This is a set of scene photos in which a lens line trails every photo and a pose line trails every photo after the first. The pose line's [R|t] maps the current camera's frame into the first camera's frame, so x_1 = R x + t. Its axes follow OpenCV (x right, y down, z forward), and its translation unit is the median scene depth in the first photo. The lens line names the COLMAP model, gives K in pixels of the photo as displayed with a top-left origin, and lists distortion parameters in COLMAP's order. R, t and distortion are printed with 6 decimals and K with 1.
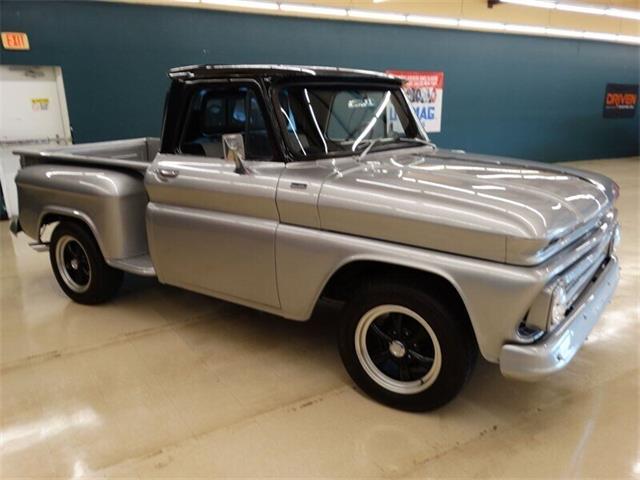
lens RADIAL K [[554.6, 0, 321.6], [0, 554.6, 248.7], [0, 0, 1]] dist [0.006093, 0.005174]
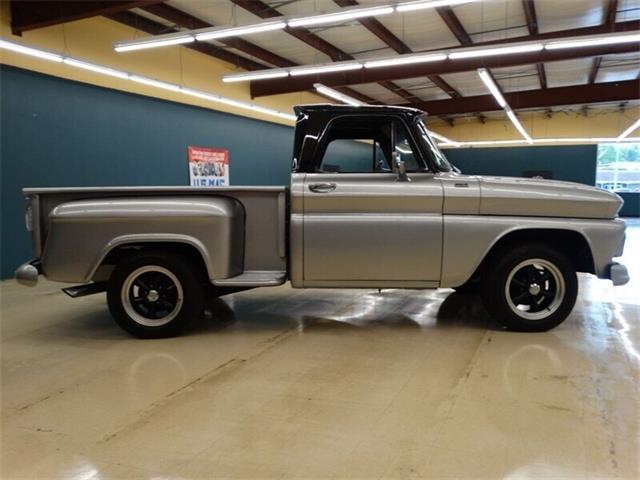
lens RADIAL K [[539.7, 0, 320.0], [0, 539.7, 240.0], [0, 0, 1]] dist [0.078077, 0.000225]
pose [[0.845631, -0.058508, 0.530551, -0.959704], [0.146259, 0.981330, -0.124900, 0.126629], [-0.513338, 0.183217, 0.838401, 0.022793]]
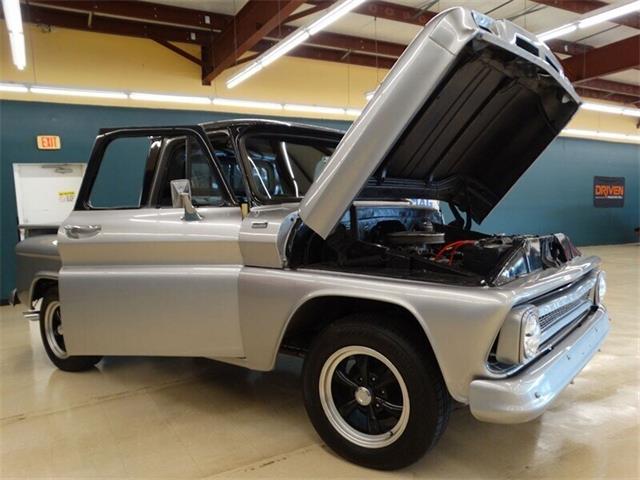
lens RADIAL K [[517.2, 0, 322.9], [0, 517.2, 242.1], [0, 0, 1]] dist [-0.006065, 0.003991]
pose [[0.999292, -0.019690, -0.032050, 0.086904], [0.013285, 0.981886, -0.189005, 0.077972], [0.035191, 0.188445, 0.981453, 0.100267]]
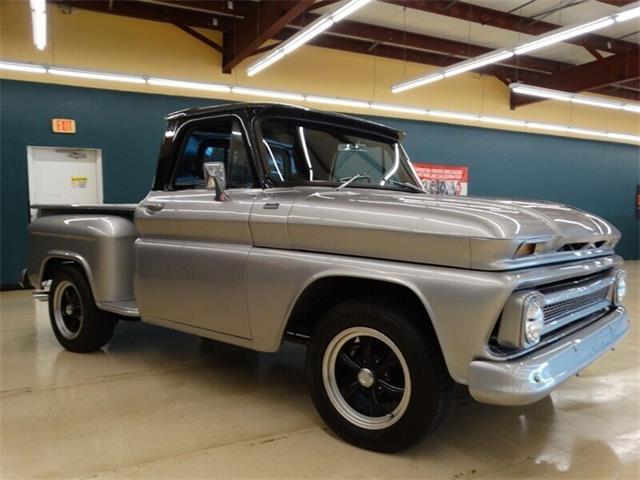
lens RADIAL K [[549.5, 0, 320.0], [0, 549.5, 240.0], [0, 0, 1]] dist [0.003516, 0.002074]
pose [[0.997052, 0.022721, -0.073290, 0.103966], [-0.036931, 0.979341, -0.198816, 0.120060], [0.067259, 0.200936, 0.977293, 0.055863]]
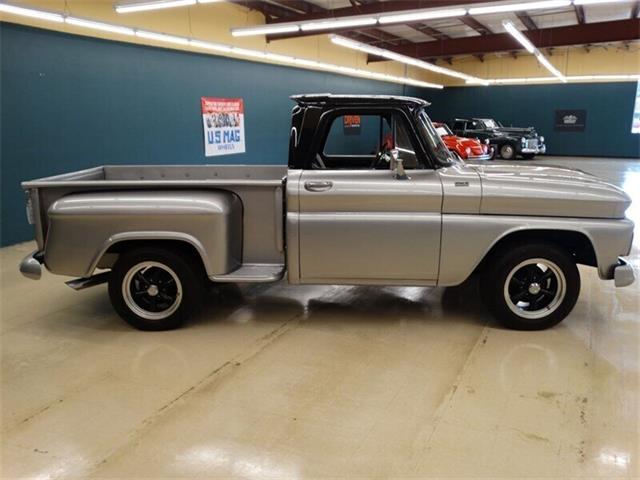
lens RADIAL K [[544.1, 0, 320.0], [0, 544.1, 240.0], [0, 0, 1]] dist [0.076378, 0.003668]
pose [[0.868220, -0.115141, 0.482635, -0.892183], [0.139830, 0.990057, -0.015347, -0.005589], [-0.476069, 0.080811, 0.875687, -0.025525]]
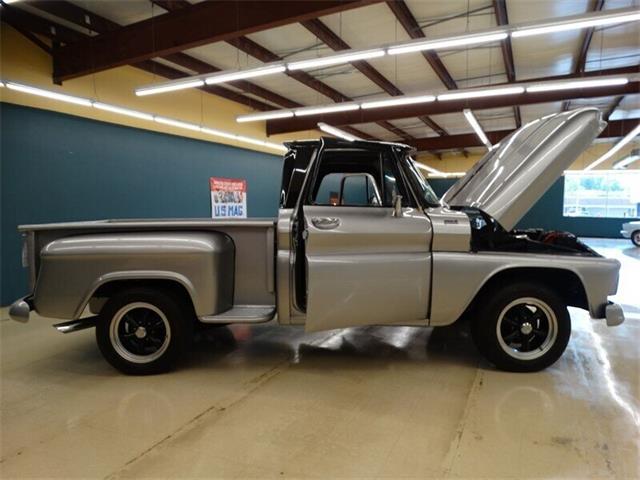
lens RADIAL K [[450.0, 0, 321.9], [0, 450.0, 241.9], [0, 0, 1]] dist [0.032504, 0.002473]
pose [[0.855539, -0.042662, 0.515977, -0.795055], [0.140409, 0.978369, -0.151918, 0.051704], [-0.498335, 0.202419, 0.843024, 0.173012]]
